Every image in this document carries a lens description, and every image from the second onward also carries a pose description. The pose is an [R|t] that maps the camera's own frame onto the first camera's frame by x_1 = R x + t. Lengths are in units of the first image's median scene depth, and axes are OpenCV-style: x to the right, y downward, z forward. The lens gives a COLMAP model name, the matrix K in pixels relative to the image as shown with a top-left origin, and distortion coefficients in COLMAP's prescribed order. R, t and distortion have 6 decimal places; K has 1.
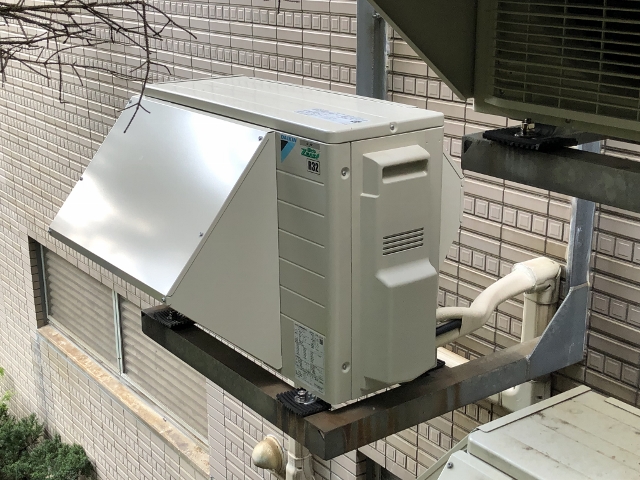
lens RADIAL K [[945.0, 0, 320.0], [0, 945.0, 240.0], [0, 0, 1]] dist [0.252197, -1.172080]
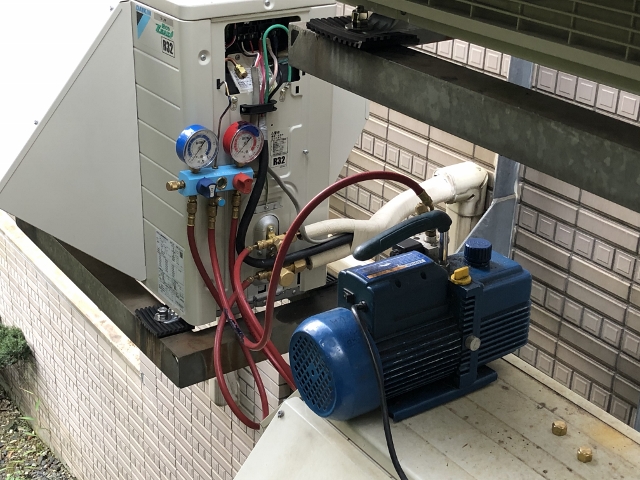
lens RADIAL K [[1000.8, 0, 320.0], [0, 1000.8, 240.0], [0, 0, 1]] dist [0.111121, -0.033797]
pose [[0.998846, 0.046363, -0.012537, 0.117123], [-0.044387, 0.990817, 0.127713, -0.023300], [0.018343, -0.127010, 0.991732, 0.086790]]
